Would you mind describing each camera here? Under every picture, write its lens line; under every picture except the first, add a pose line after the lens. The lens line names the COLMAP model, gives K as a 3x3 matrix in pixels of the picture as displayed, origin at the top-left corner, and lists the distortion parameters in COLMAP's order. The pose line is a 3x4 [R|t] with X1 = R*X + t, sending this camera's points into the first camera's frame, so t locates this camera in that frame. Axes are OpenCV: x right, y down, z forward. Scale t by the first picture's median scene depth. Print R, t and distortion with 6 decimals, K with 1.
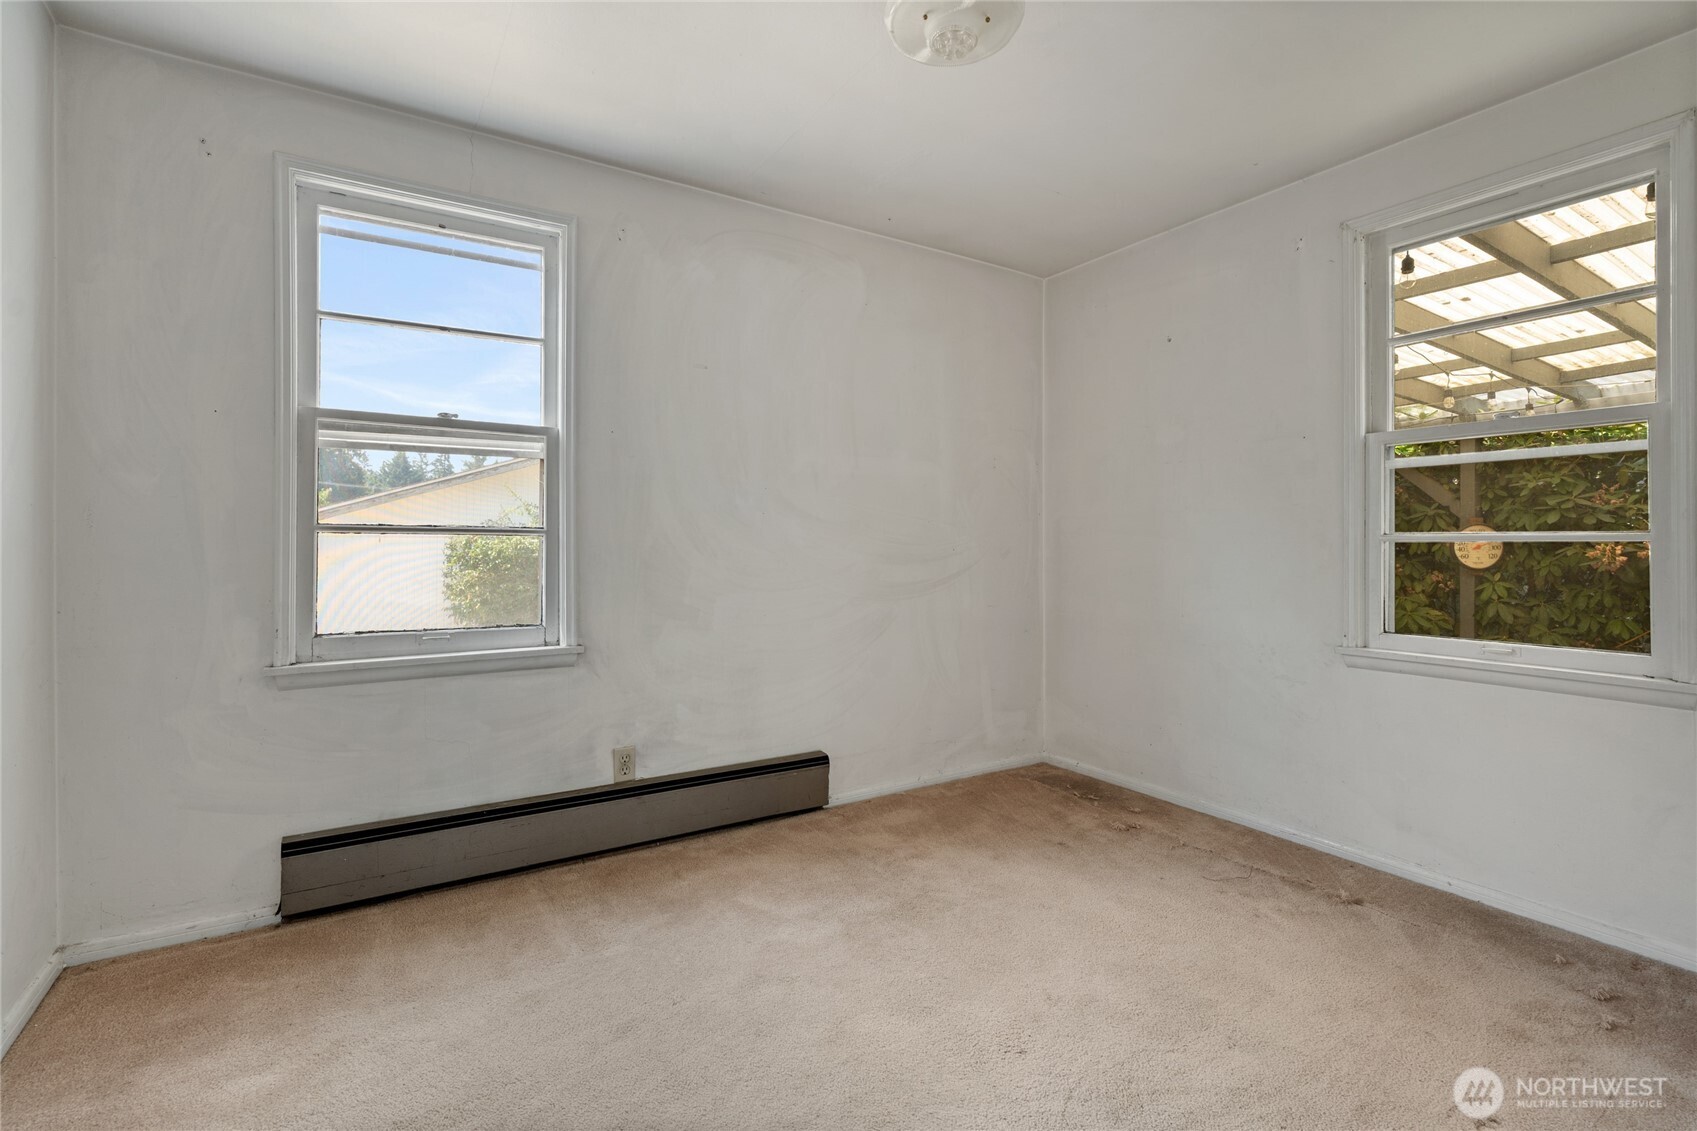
lens RADIAL K [[768.1, 0, 844.1], [0, 768.1, 545.4], [0, 0, 1]] dist [-0.003797, 0.000273]
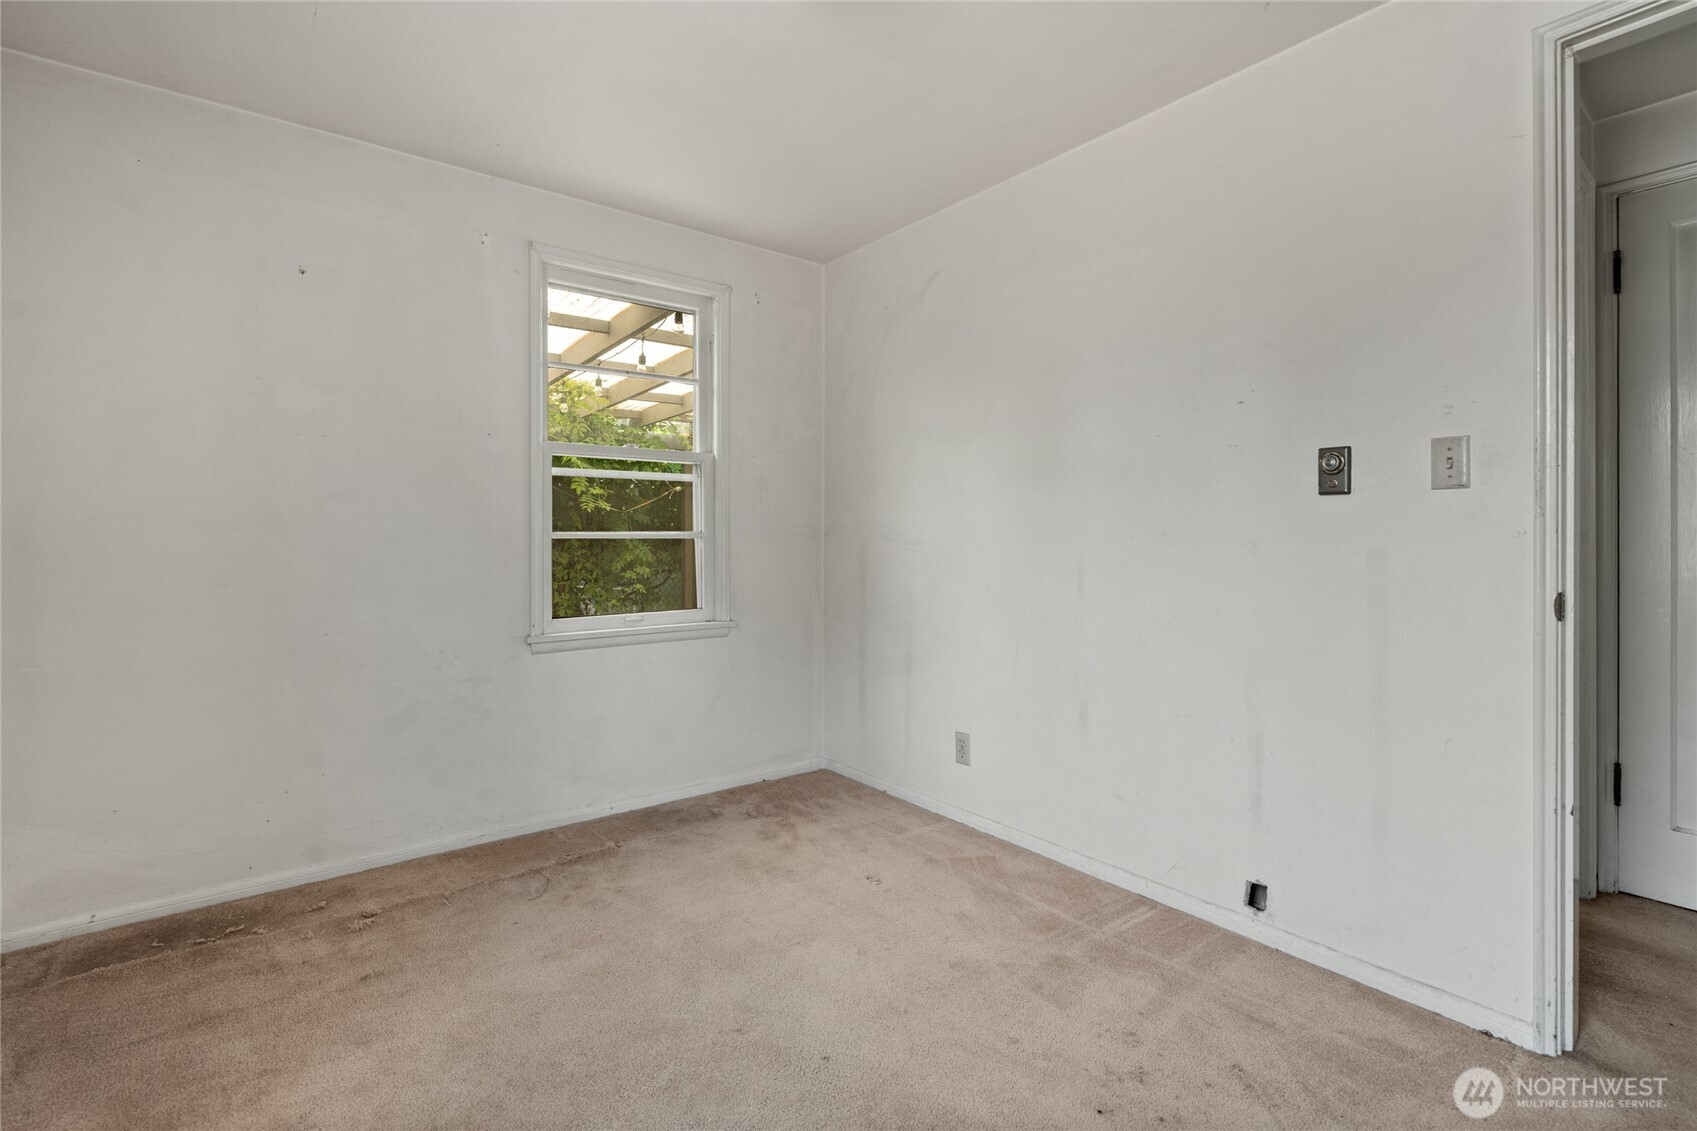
lens RADIAL K [[768.1, 0, 844.1], [0, 768.1, 545.4], [0, 0, 1]] dist [-0.003797, 0.000273]
pose [[-0.099174, -0.009490, 0.995025, -0.491115], [0.006346, 0.999928, 0.010169, -0.004062], [-0.995050, 0.007323, -0.099107, 0.712070]]
